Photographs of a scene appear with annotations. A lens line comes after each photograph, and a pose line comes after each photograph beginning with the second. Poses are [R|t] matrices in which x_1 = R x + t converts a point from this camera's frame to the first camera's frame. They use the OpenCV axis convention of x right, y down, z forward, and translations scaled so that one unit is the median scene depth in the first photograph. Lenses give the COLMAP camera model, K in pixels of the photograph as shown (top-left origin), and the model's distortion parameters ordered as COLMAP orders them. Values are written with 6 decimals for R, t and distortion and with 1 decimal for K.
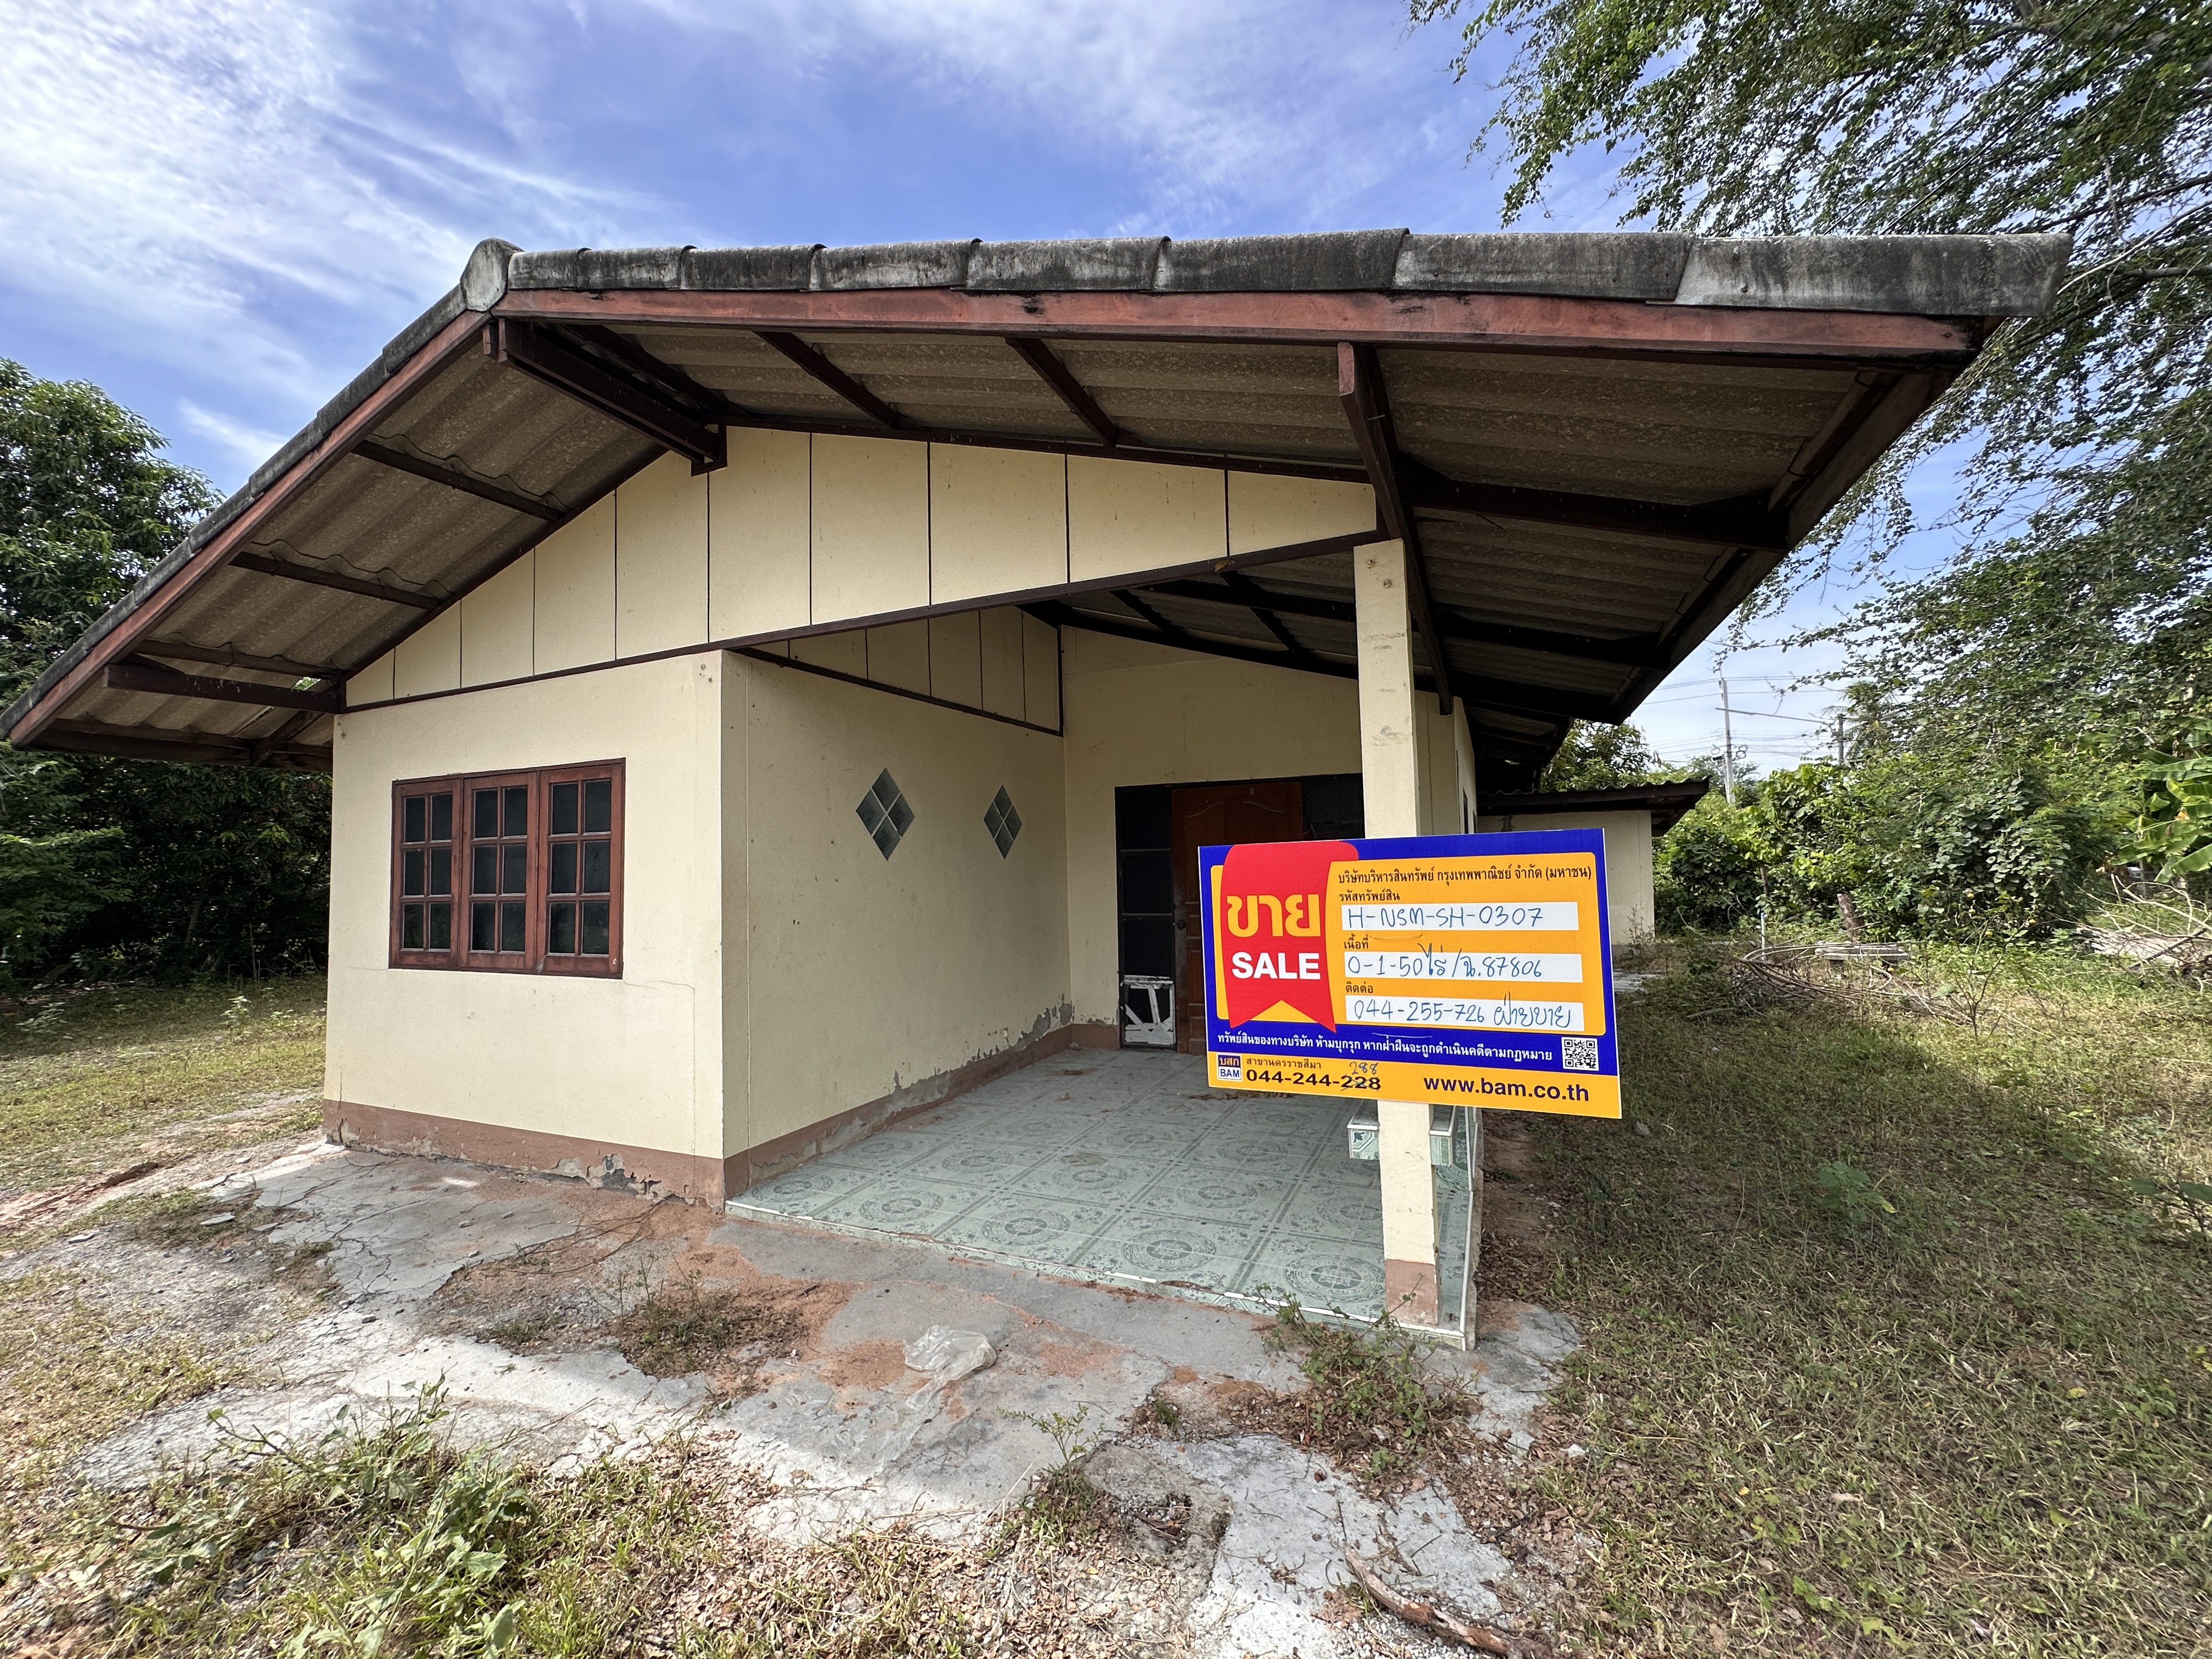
lens RADIAL K [[883.2, 0, 1106.0], [0, 883.2, 829.5], [0, 0, 1]] dist [-0.002992, -0.000414]
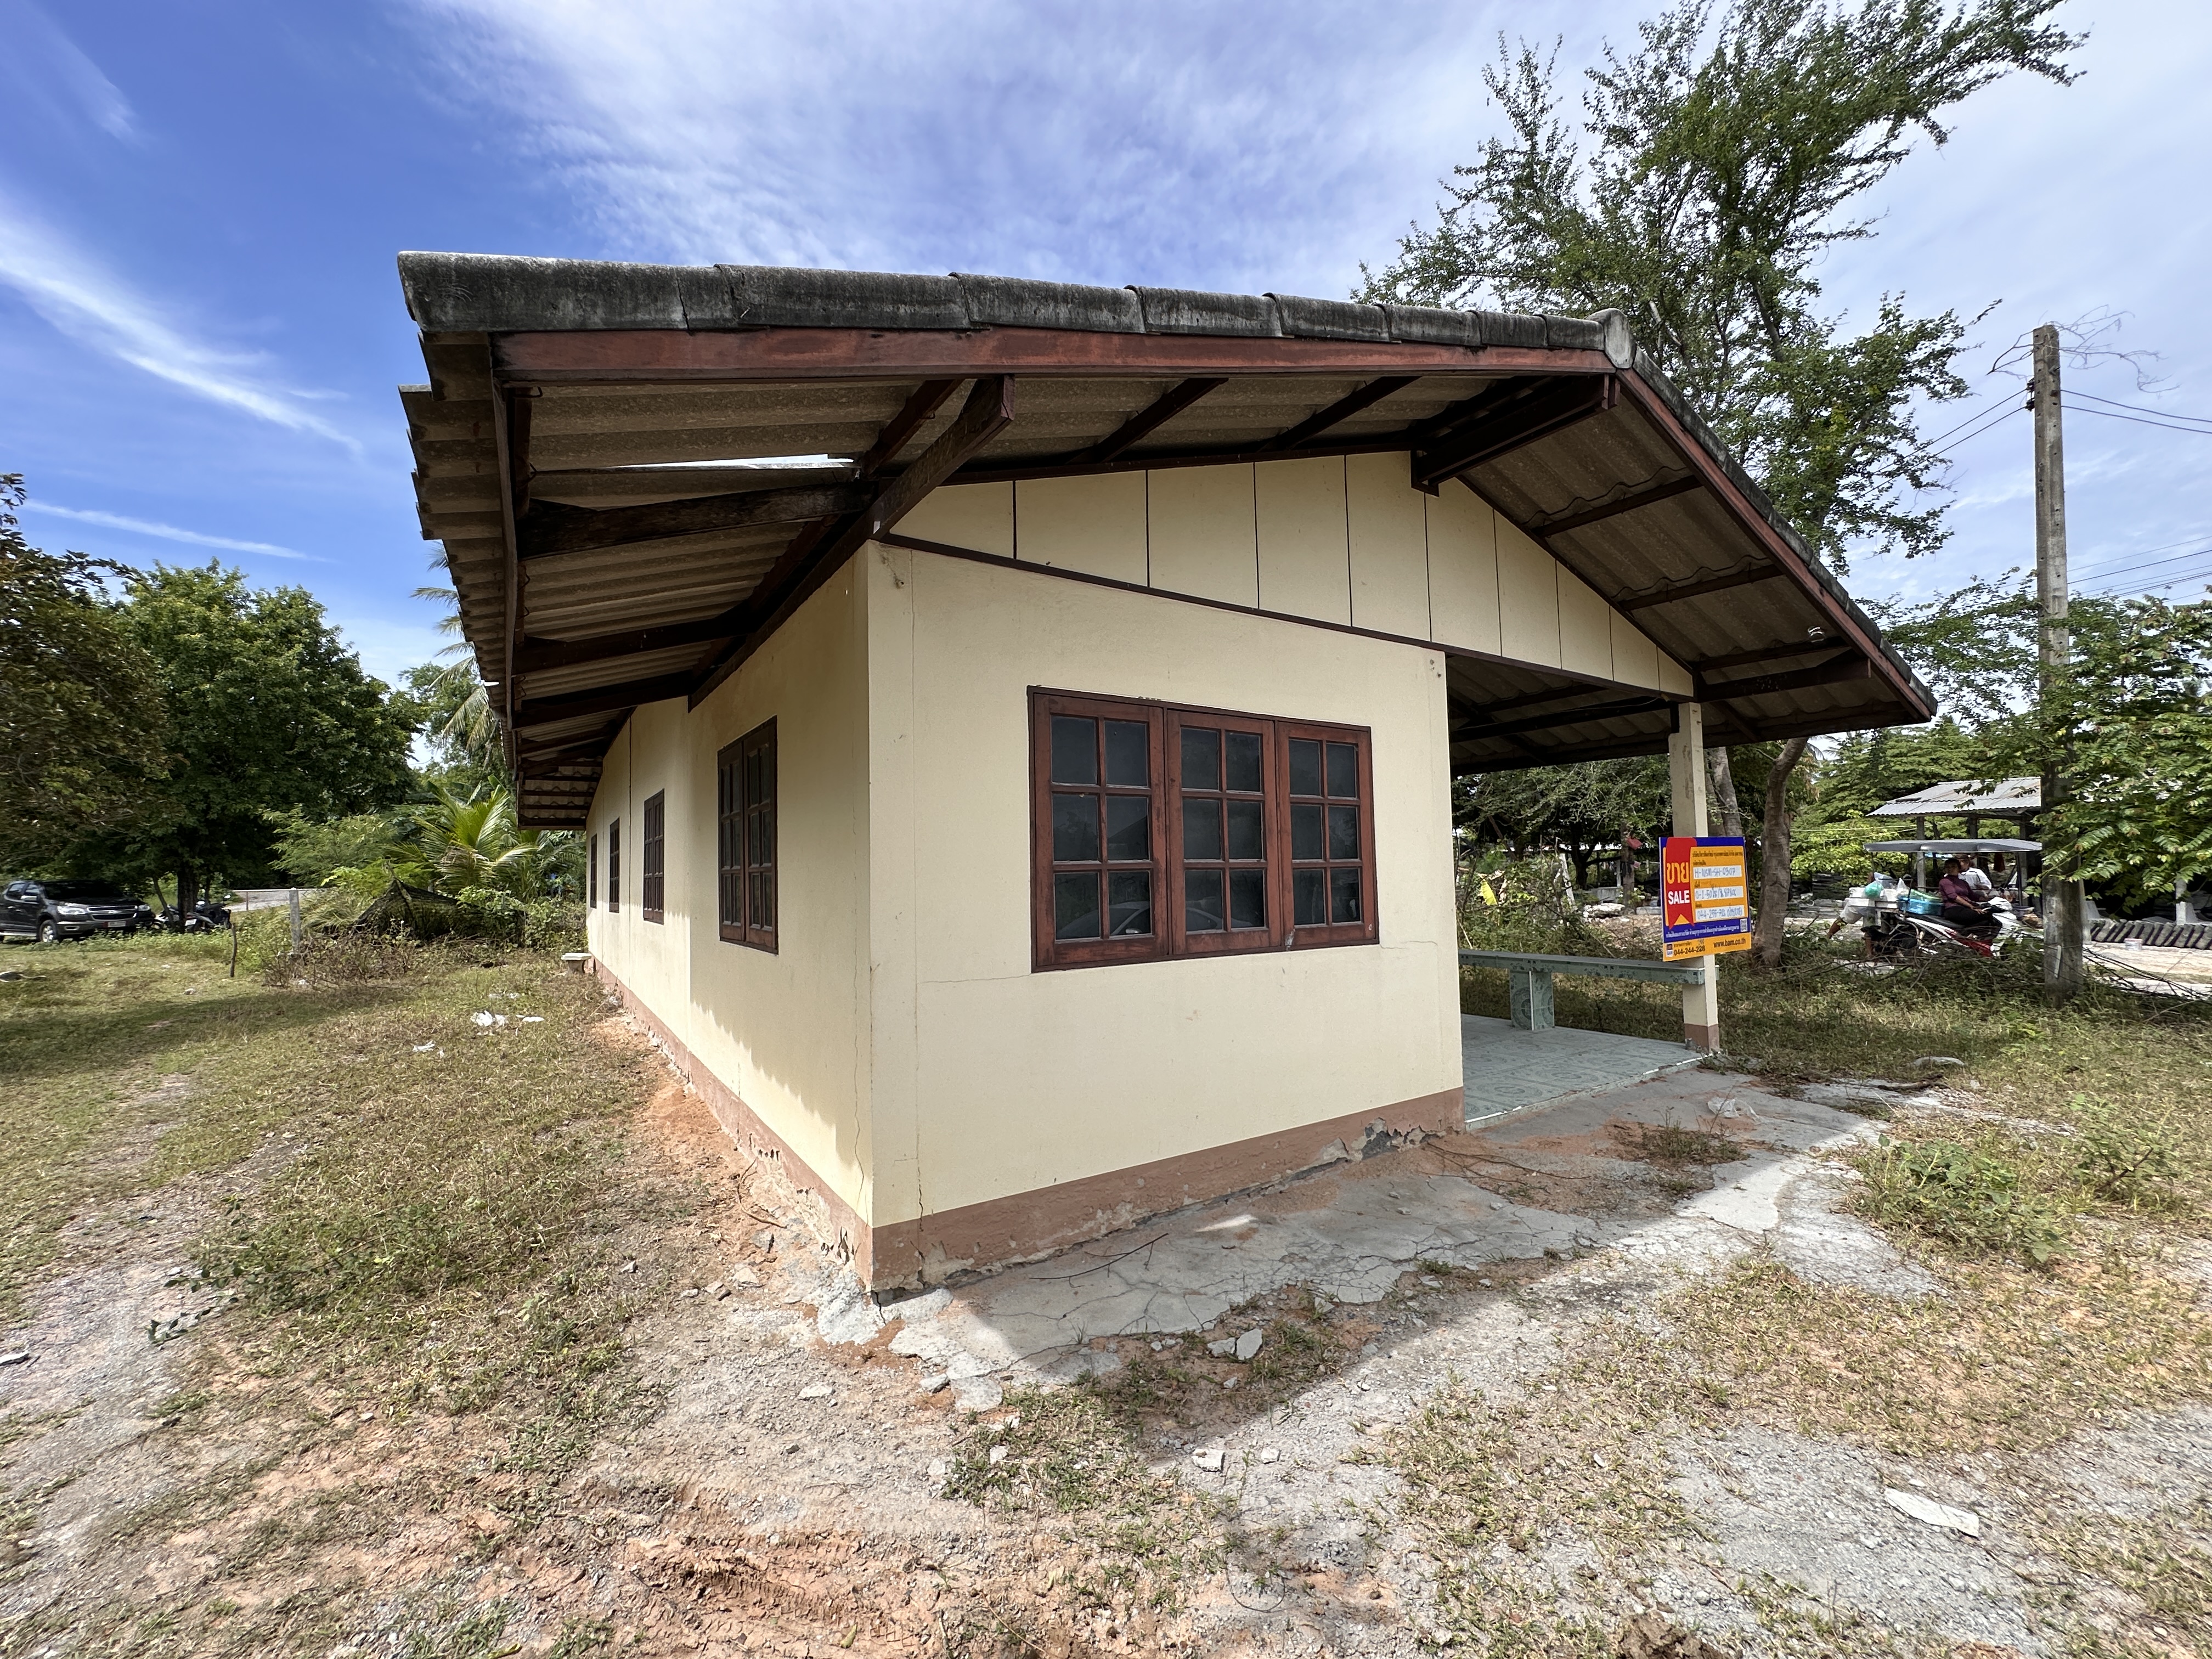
lens RADIAL K [[883.2, 0, 1106.0], [0, 883.2, 829.5], [0, 0, 1]] dist [-0.002992, -0.000414]
pose [[0.538560, 0.056380, 0.840699, -1.608290], [-0.034205, 0.998399, -0.045044, 0.096518], [-0.841893, -0.004497, 0.539626, 0.728369]]
